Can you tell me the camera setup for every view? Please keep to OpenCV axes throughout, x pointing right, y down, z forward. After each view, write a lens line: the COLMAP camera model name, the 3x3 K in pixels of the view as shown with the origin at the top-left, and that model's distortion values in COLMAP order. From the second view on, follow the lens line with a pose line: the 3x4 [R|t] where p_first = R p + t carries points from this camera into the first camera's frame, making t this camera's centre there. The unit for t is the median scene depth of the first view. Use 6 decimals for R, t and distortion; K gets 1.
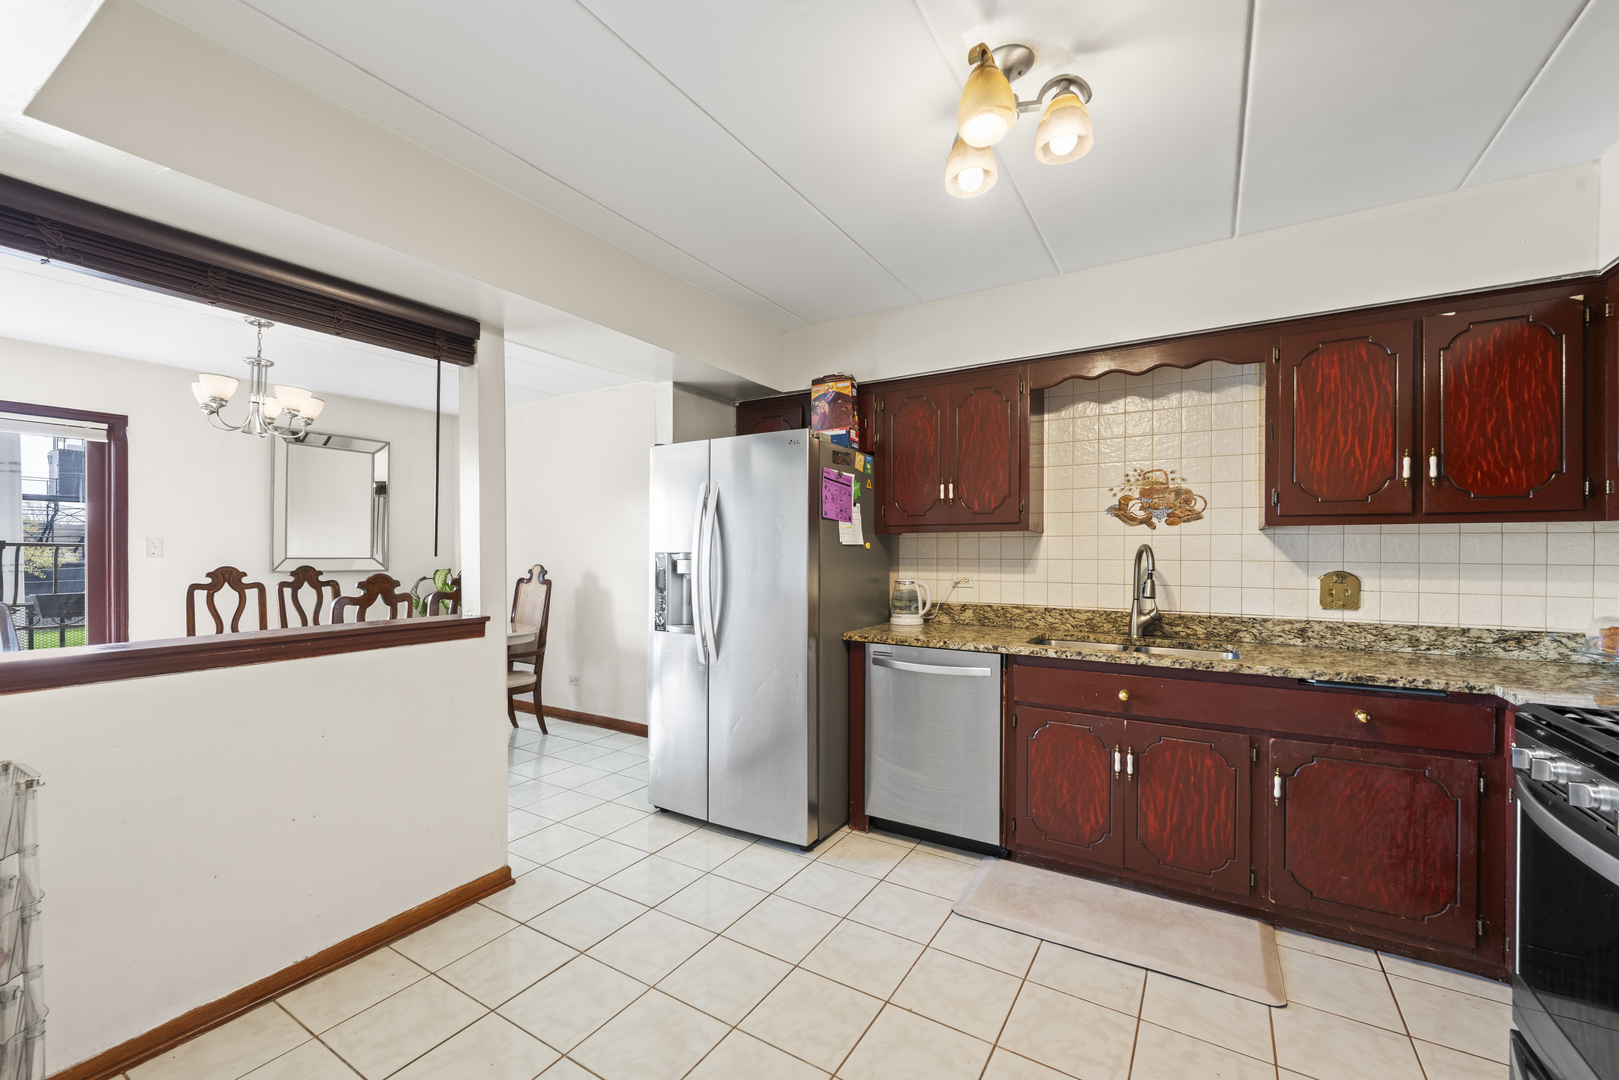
lens RADIAL K [[656.6, 0, 785.2], [0, 656.6, 551.6], [0, 0, 1]] dist [0.000916, 0.000085]
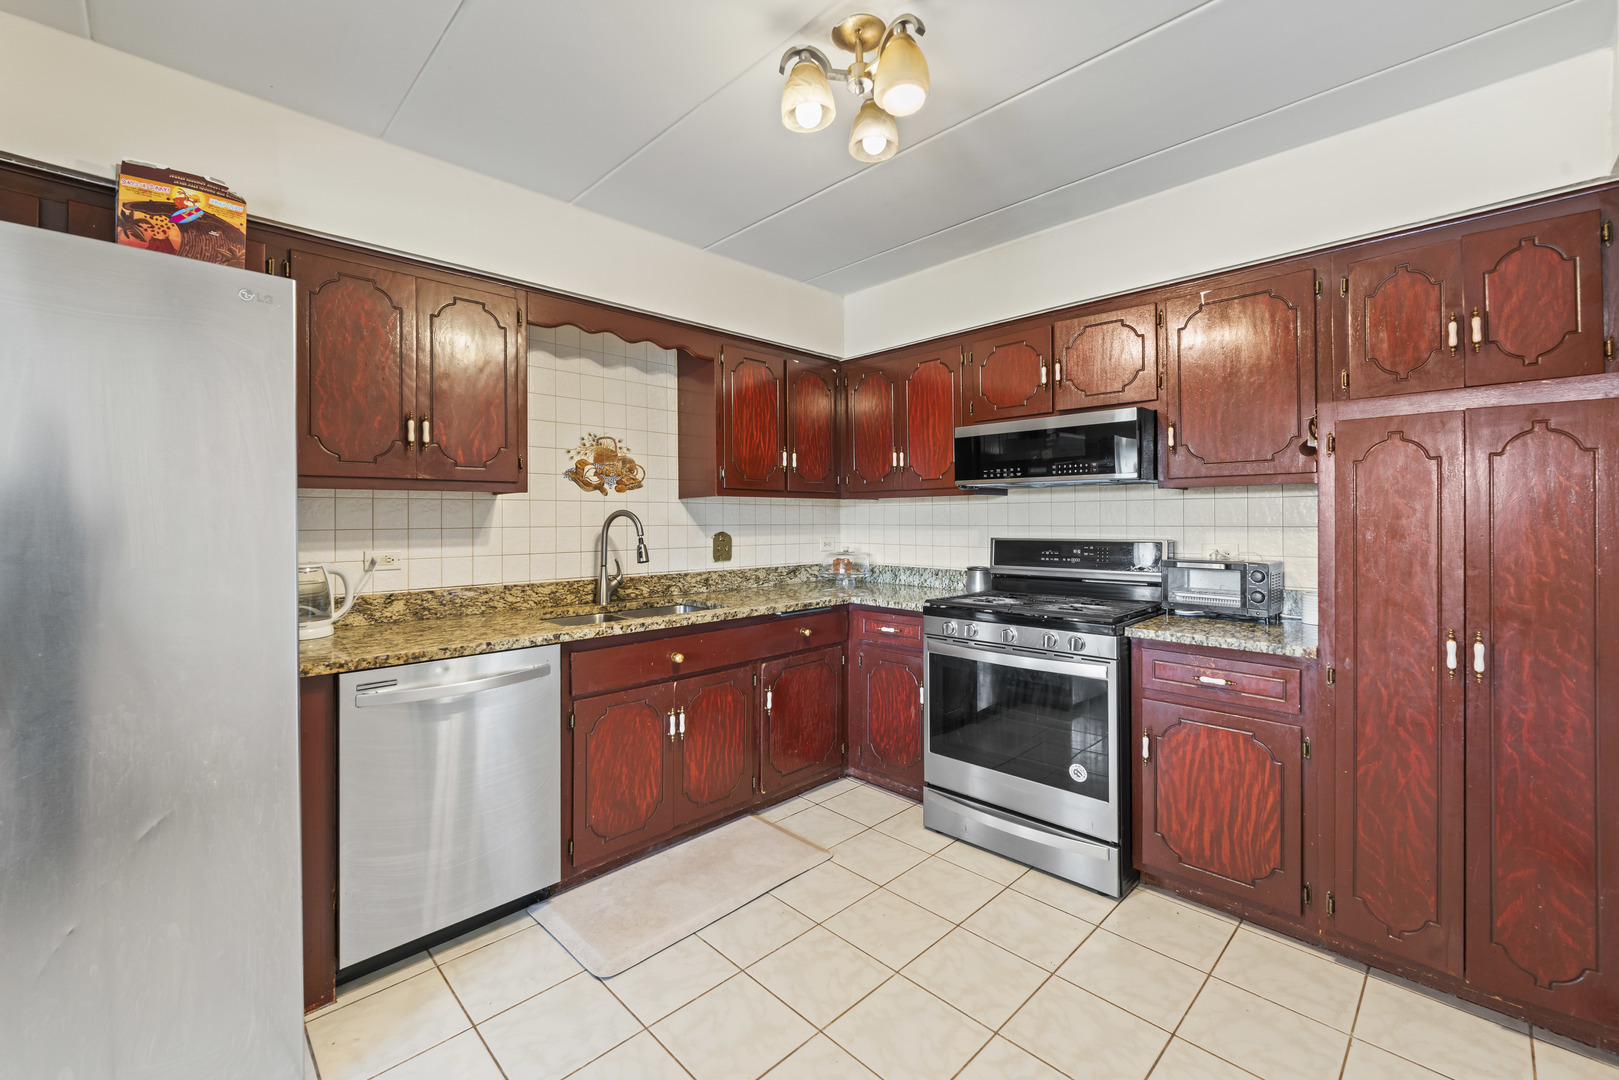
lens RADIAL K [[673.8, 0, 808.2], [0, 673.8, 513.6], [0, 0, 1]] dist [0.000188, -0.000045]
pose [[0.219420, 0.004521, 0.975620, -0.414596], [0.006618, 0.999959, -0.006122, 0.002483], [-0.975608, 0.007800, 0.219381, 0.511672]]
